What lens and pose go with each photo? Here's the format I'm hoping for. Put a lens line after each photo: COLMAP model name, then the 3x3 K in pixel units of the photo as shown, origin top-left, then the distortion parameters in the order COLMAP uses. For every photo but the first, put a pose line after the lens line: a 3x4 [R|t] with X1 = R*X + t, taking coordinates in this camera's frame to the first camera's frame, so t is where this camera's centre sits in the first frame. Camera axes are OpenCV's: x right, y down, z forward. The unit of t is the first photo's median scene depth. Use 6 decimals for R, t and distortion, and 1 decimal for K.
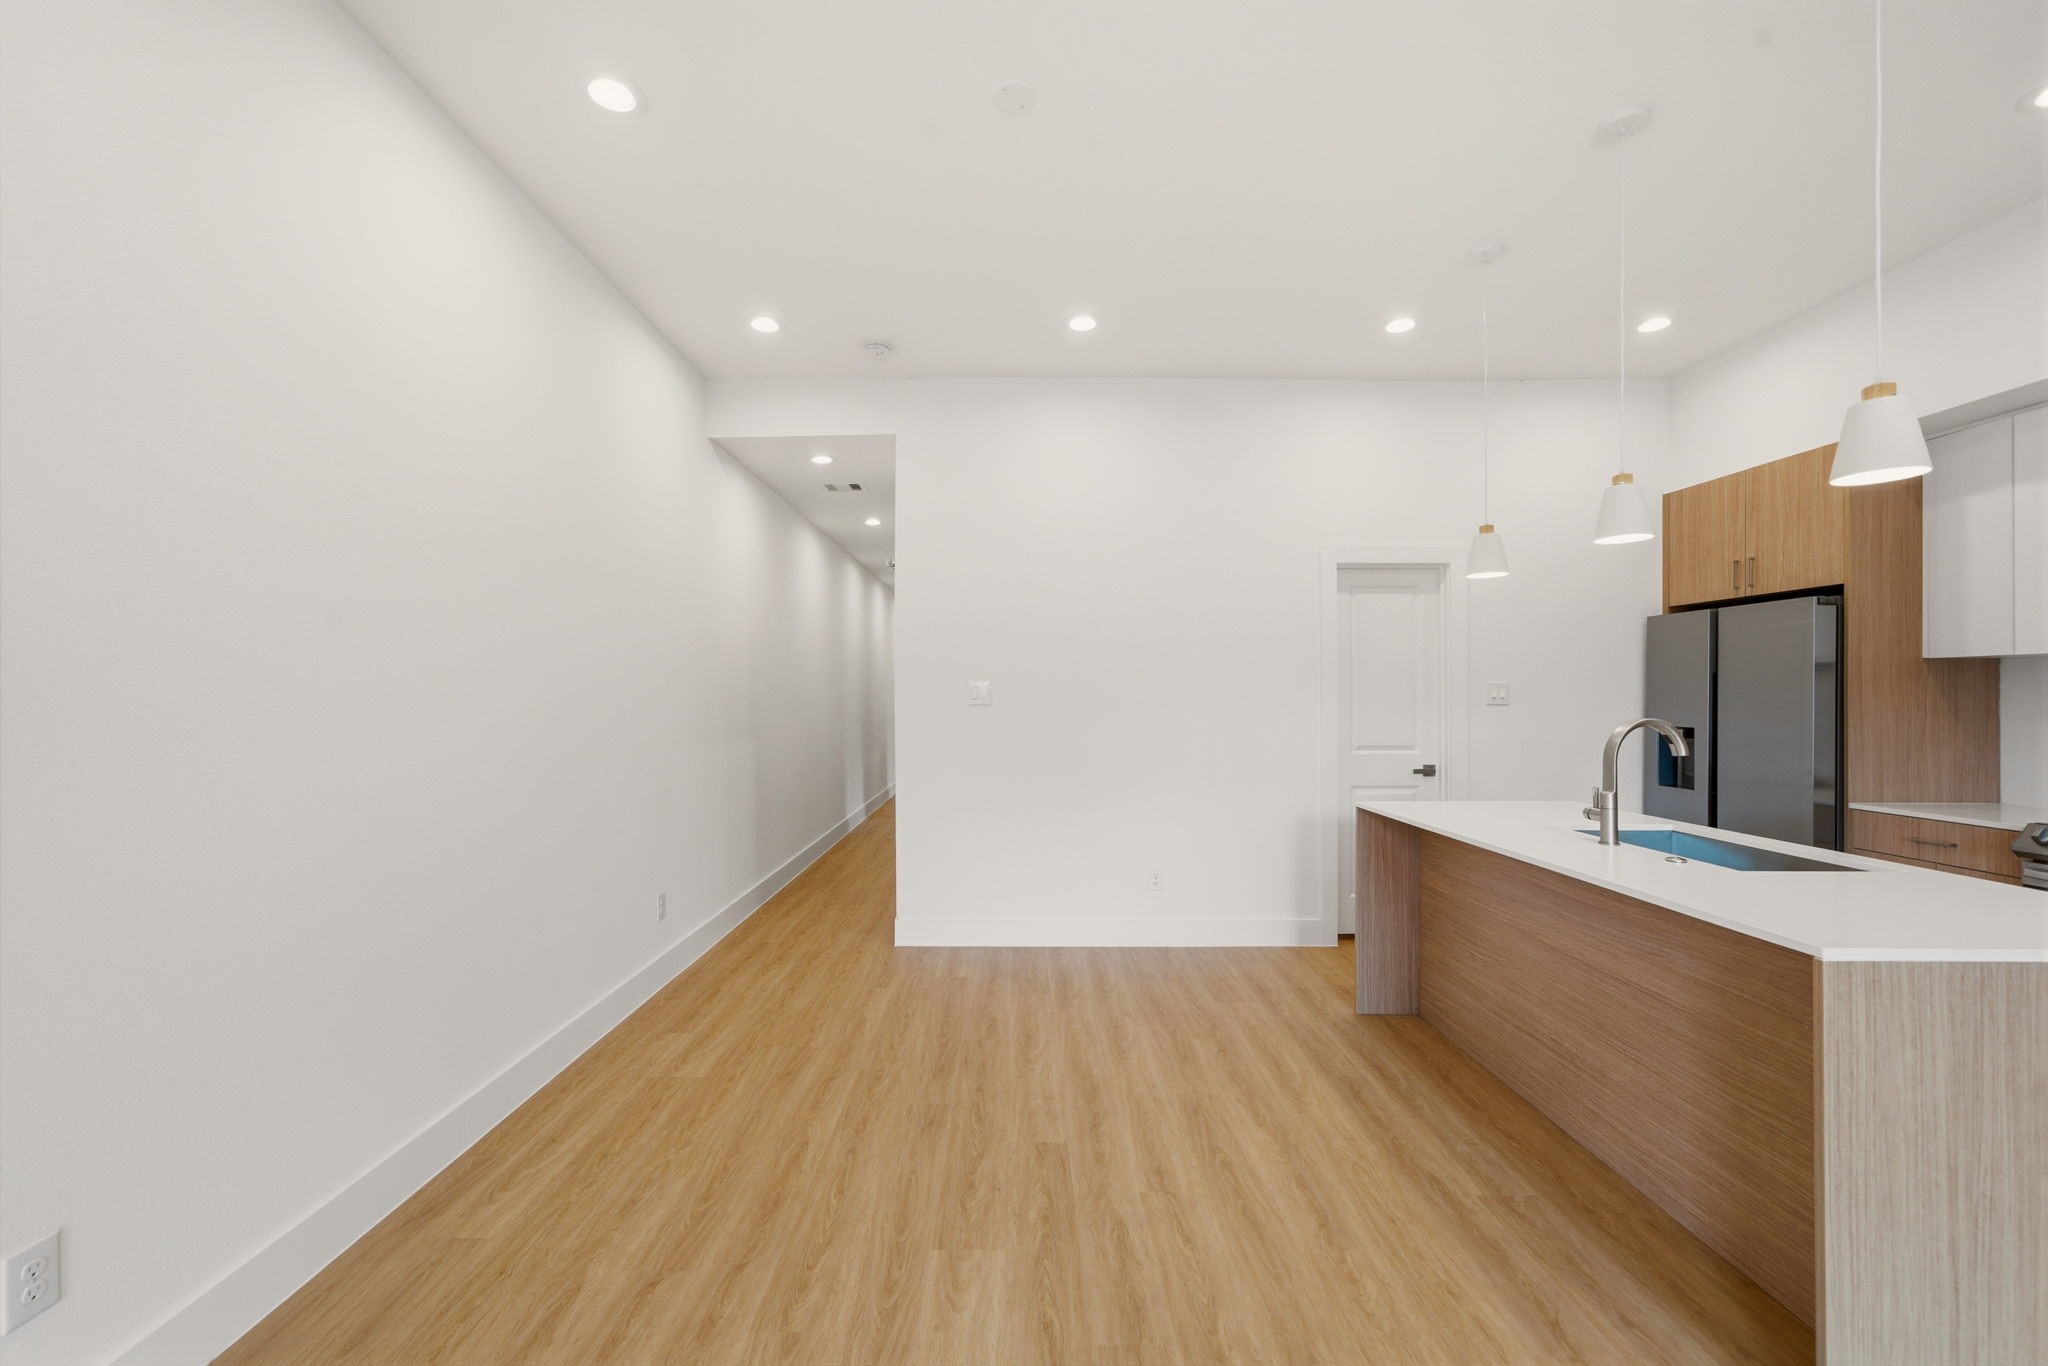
lens RADIAL K [[827.1, 0, 1016.4], [0, 827.1, 693.2], [0, 0, 1]] dist [0.003058, 0.000801]
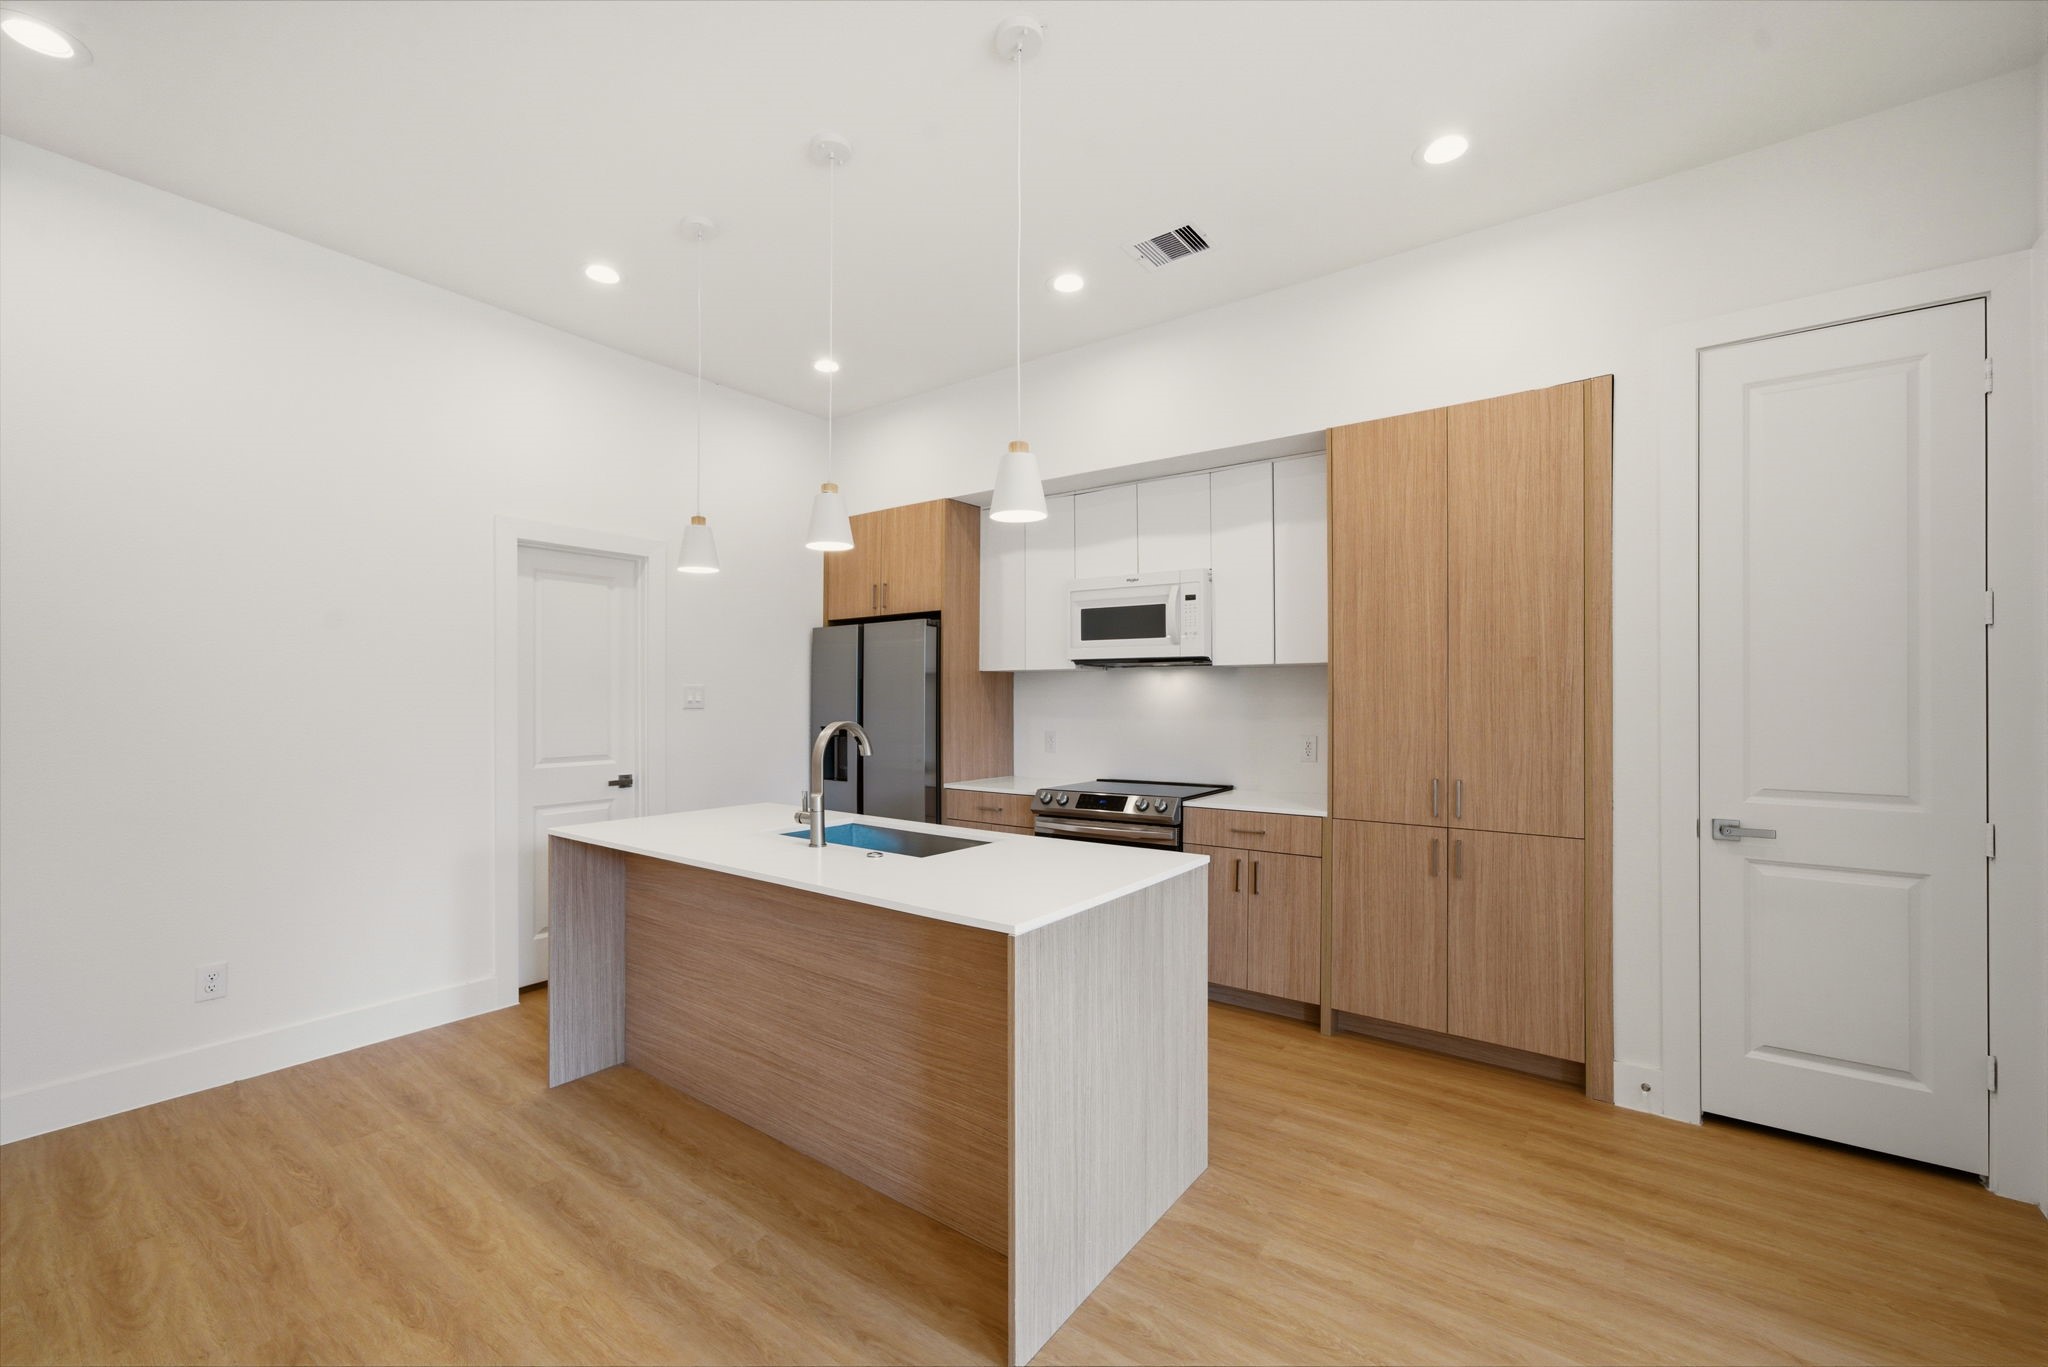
lens RADIAL K [[827.1, 0, 1016.4], [0, 827.1, 693.7], [0, 0, 1]] dist [0.003058, 0.000801]
pose [[0.595473, 0.000295, 0.803375, 0.032819], [-0.000783, 1.000000, 0.000213, -0.006337], [-0.803375, -0.000756, 0.595473, 0.176320]]
